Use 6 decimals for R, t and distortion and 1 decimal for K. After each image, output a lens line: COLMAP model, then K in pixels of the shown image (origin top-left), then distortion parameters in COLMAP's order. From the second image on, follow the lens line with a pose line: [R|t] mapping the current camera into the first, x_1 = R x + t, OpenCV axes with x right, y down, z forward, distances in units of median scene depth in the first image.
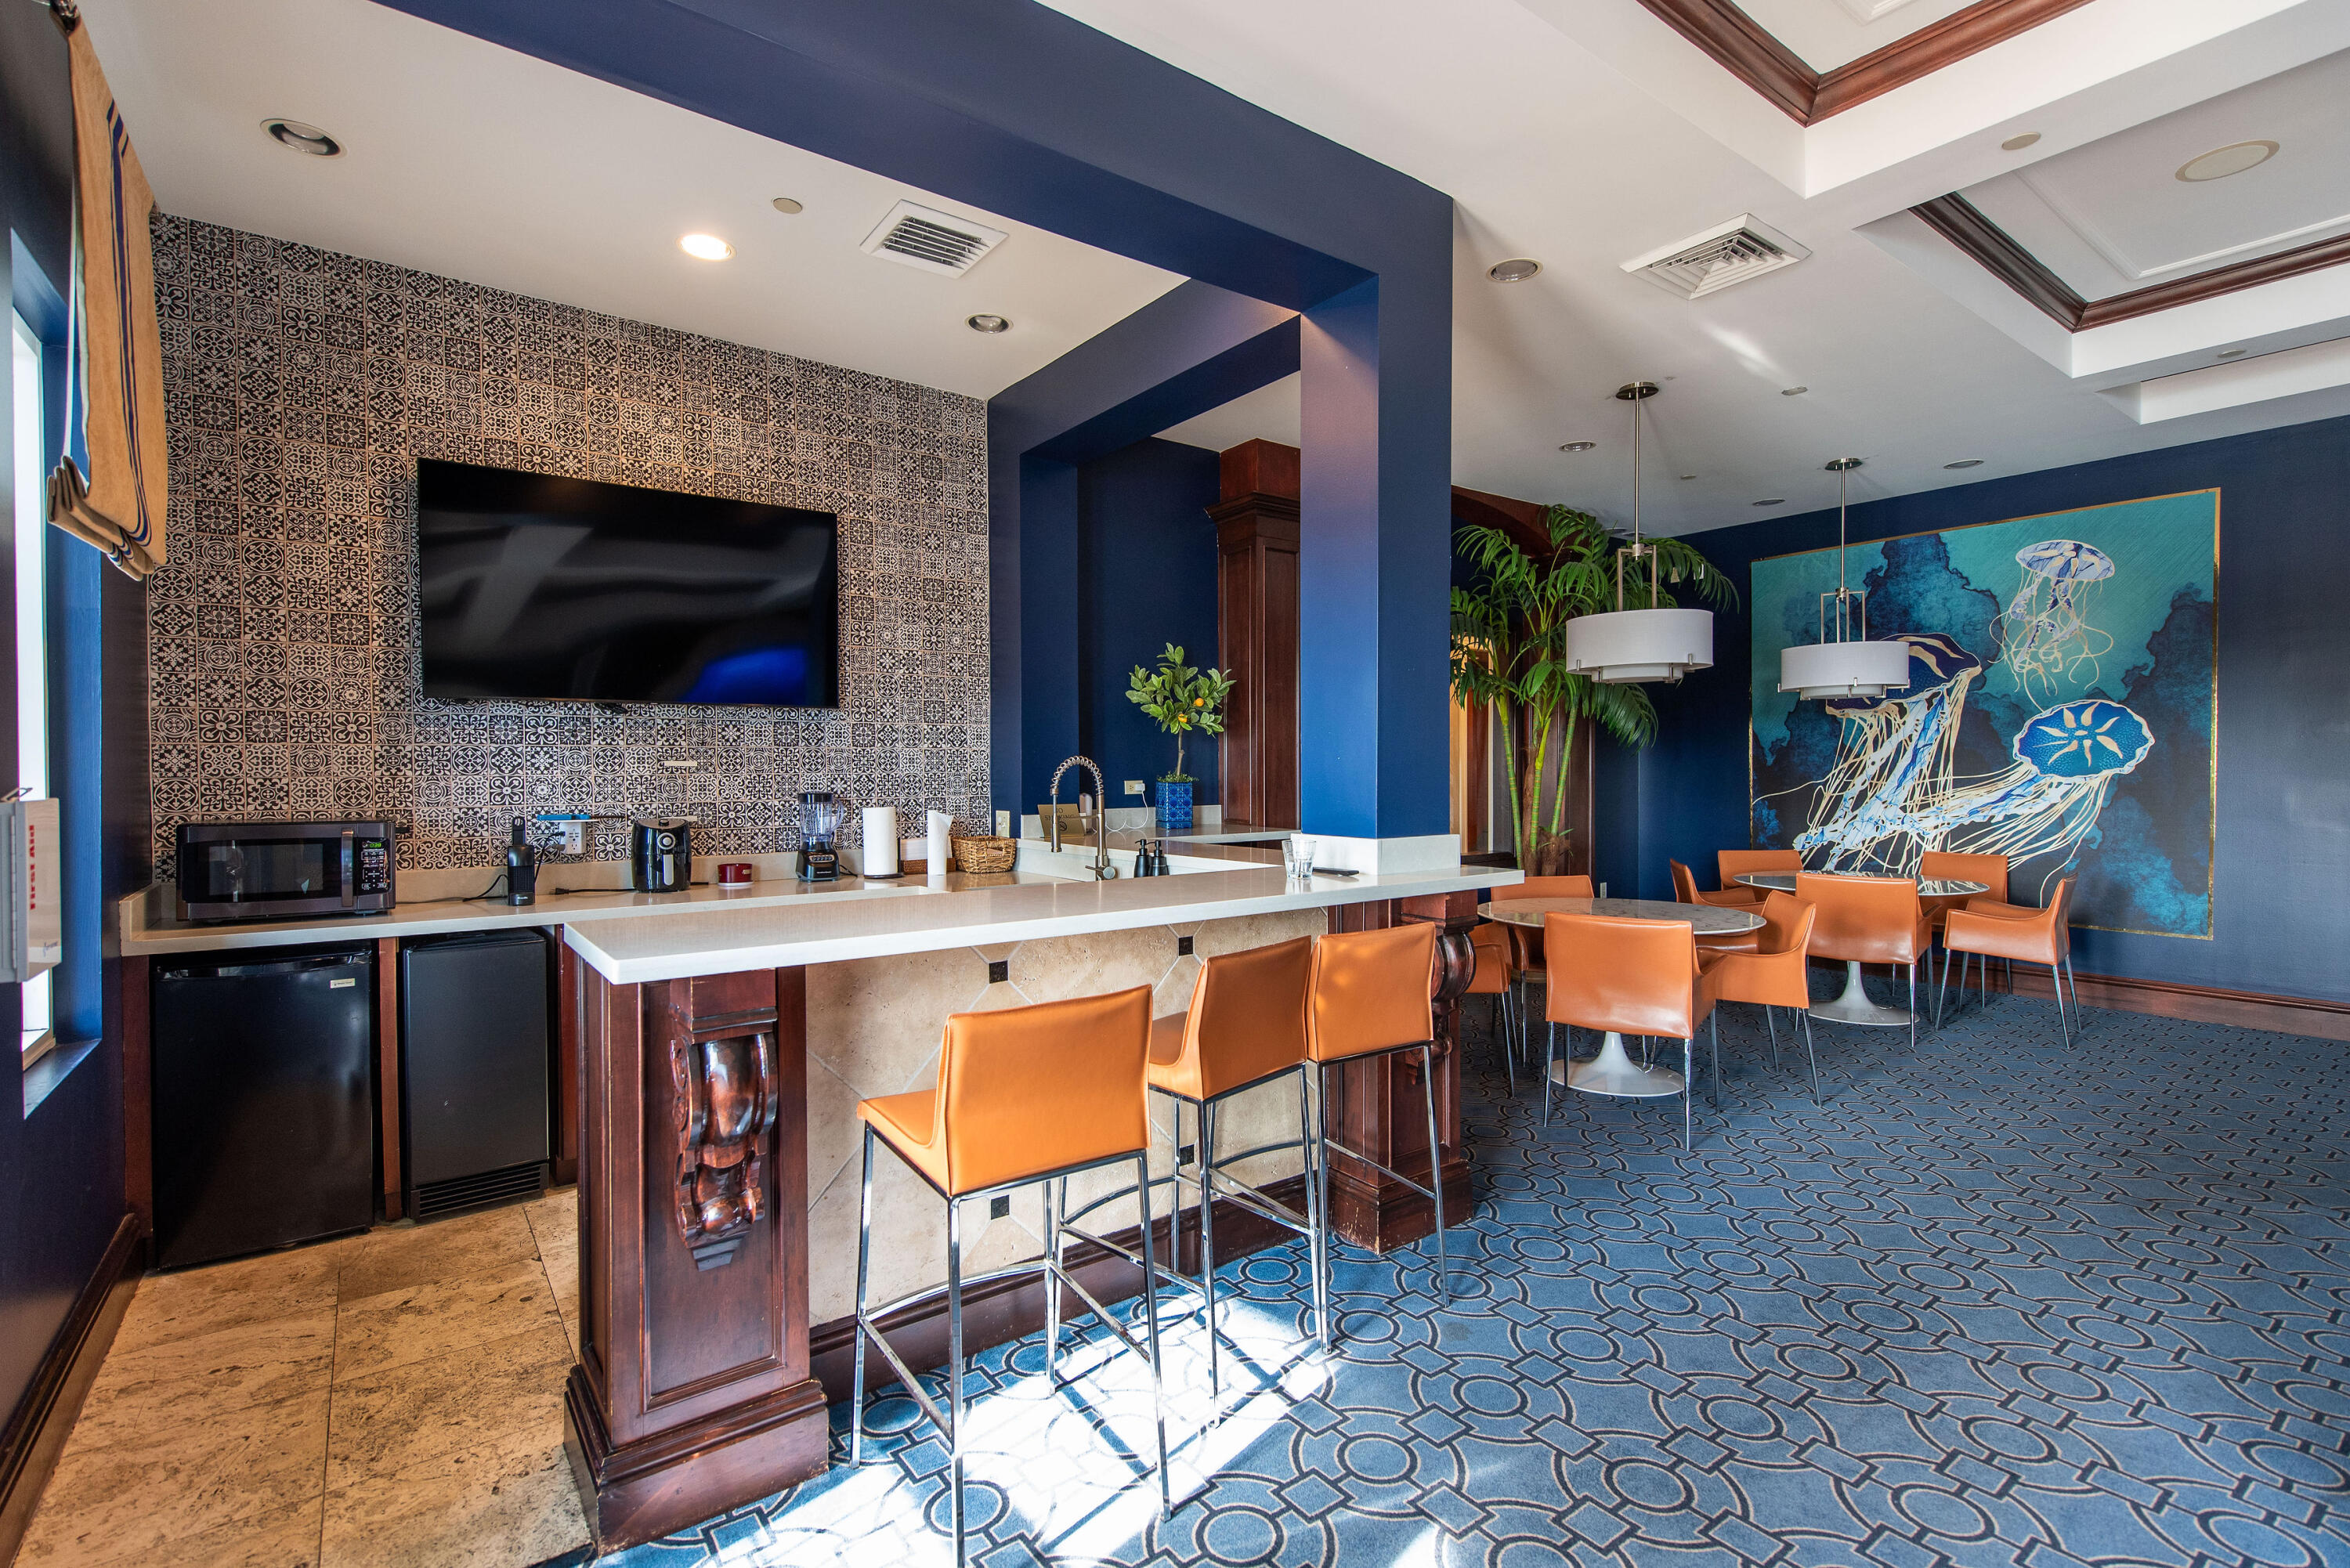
lens RADIAL K [[1125.9, 0, 1176.1], [0, 1125.9, 782.2], [0, 0, 1]] dist [0.013682, -0.006923]
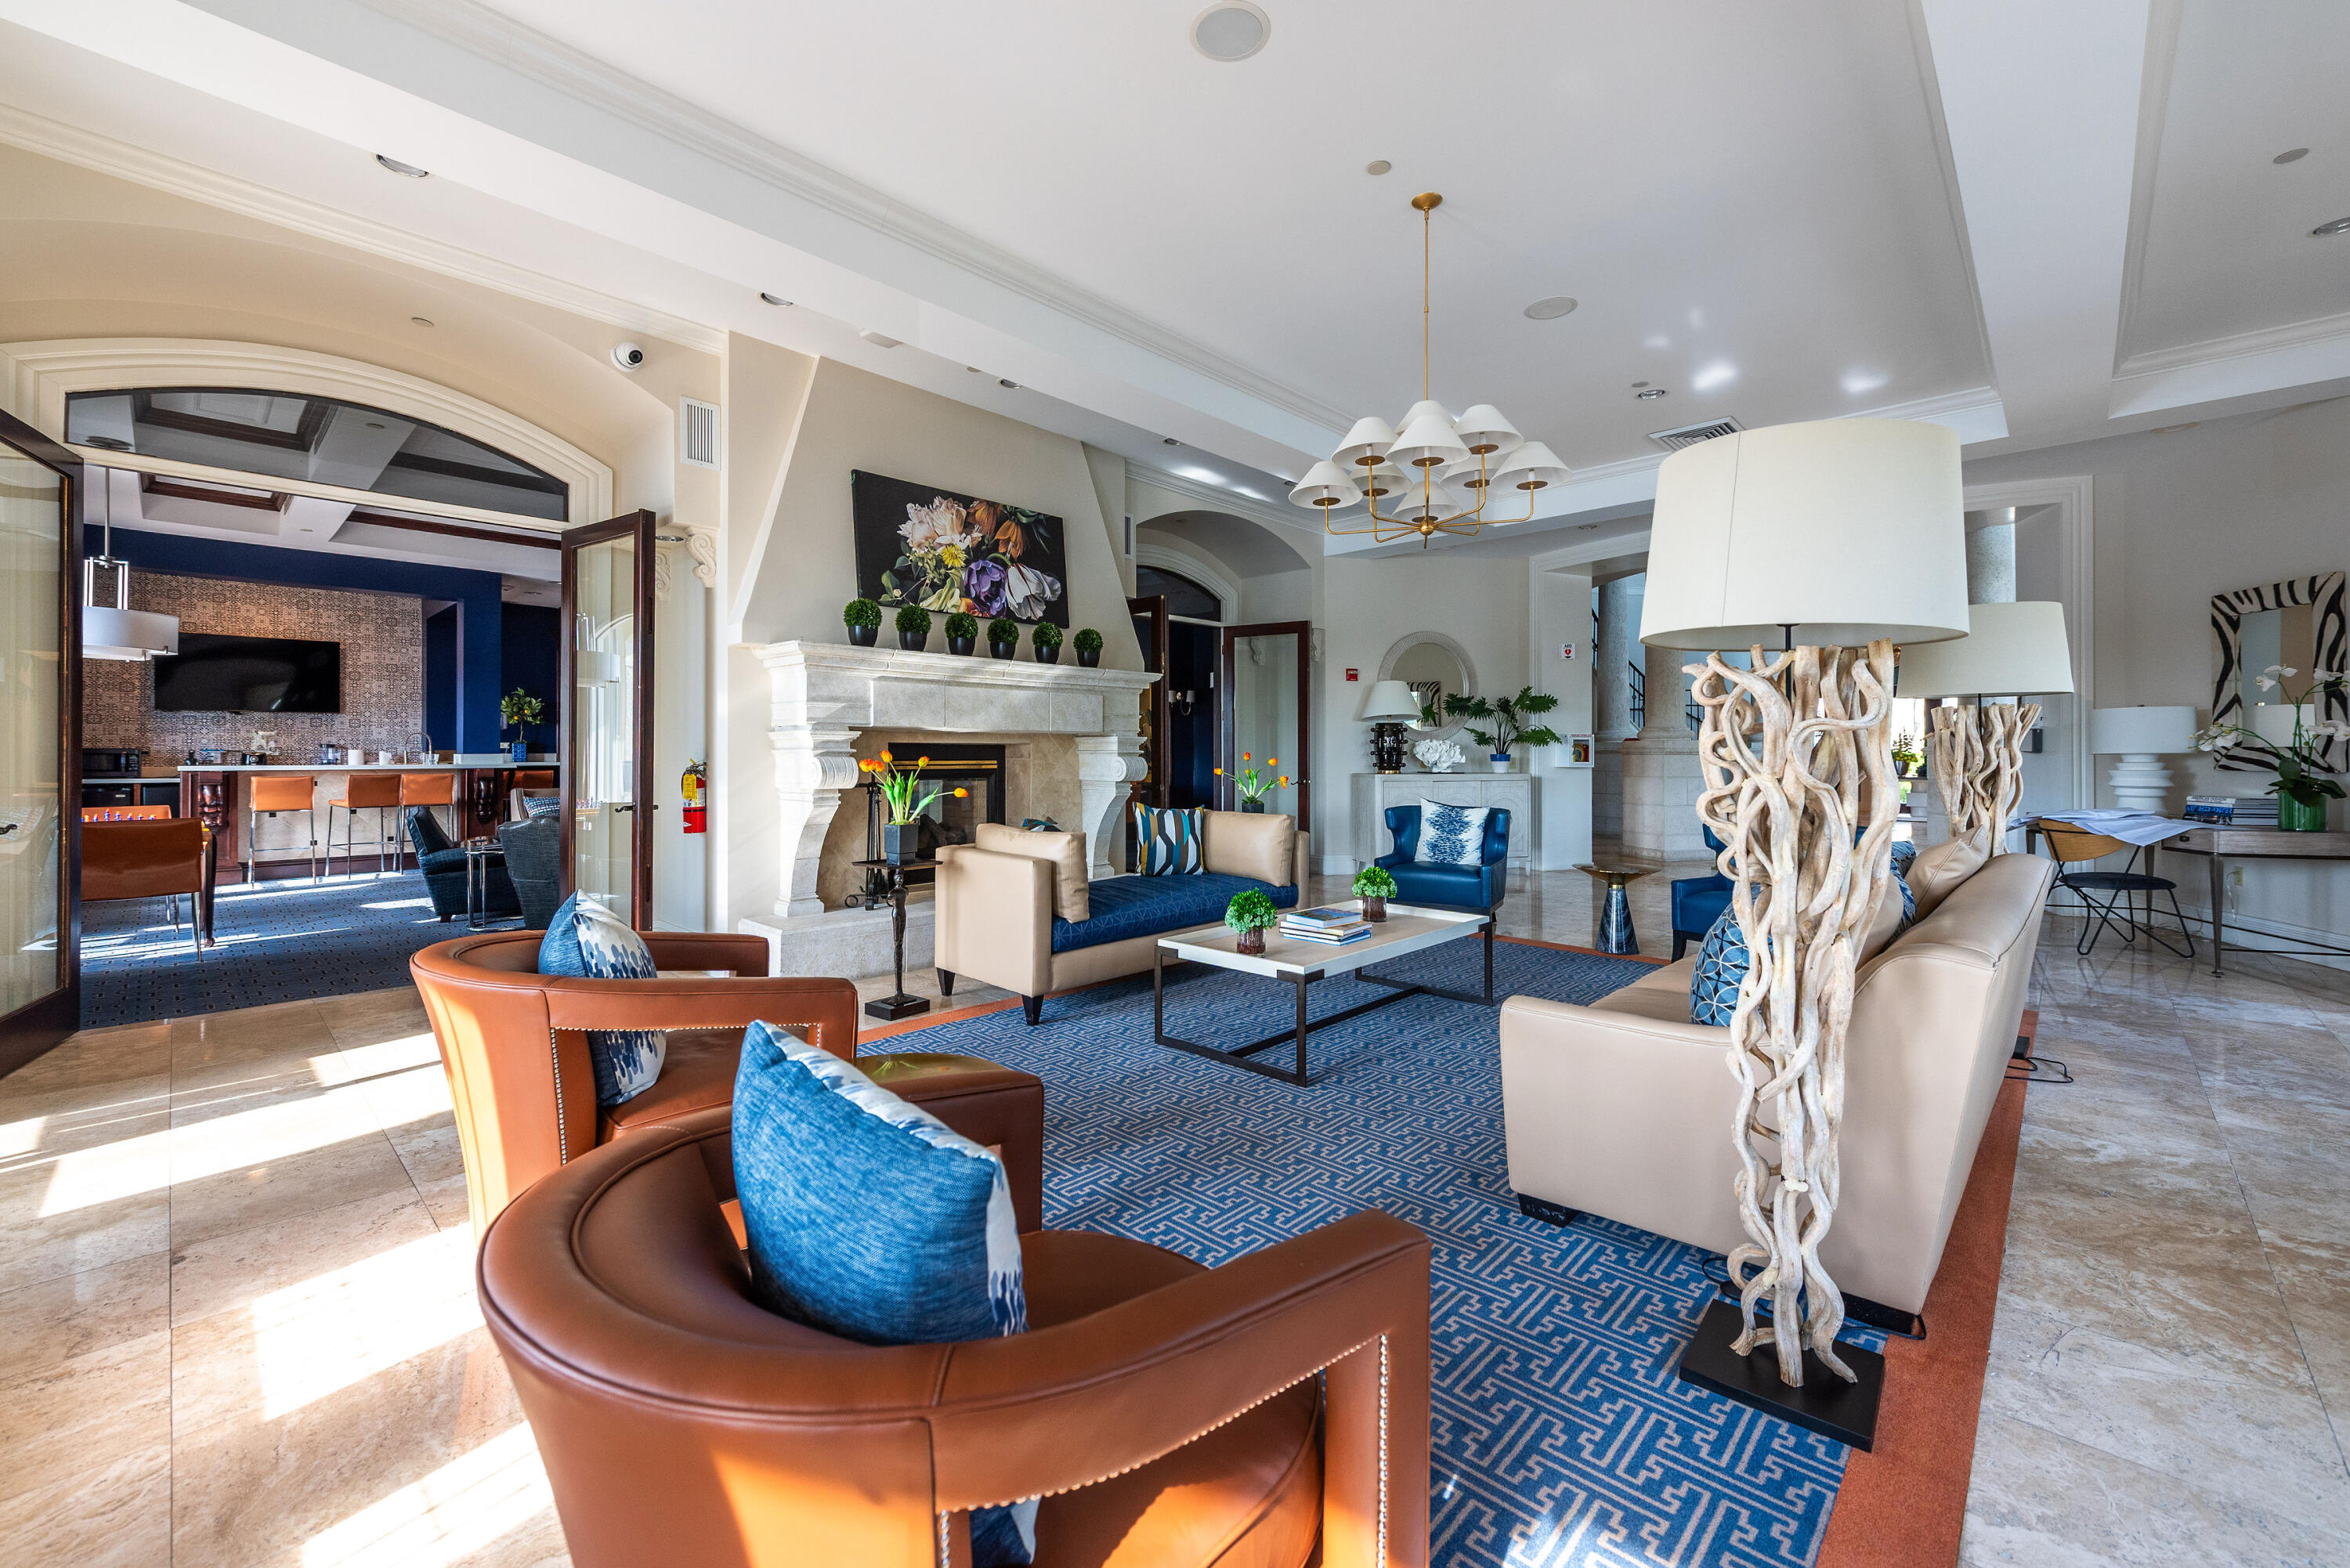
lens RADIAL K [[948.9, 0, 1162.9], [0, 948.9, 749.0], [0, 0, 1]] dist [-0.000077, 0.000116]
pose [[0.983616, 0.006095, 0.180174, 1.242598], [-0.003190, 0.999860, -0.016412, 0.051577], [-0.180249, 0.015568, 0.983498, -1.608667]]
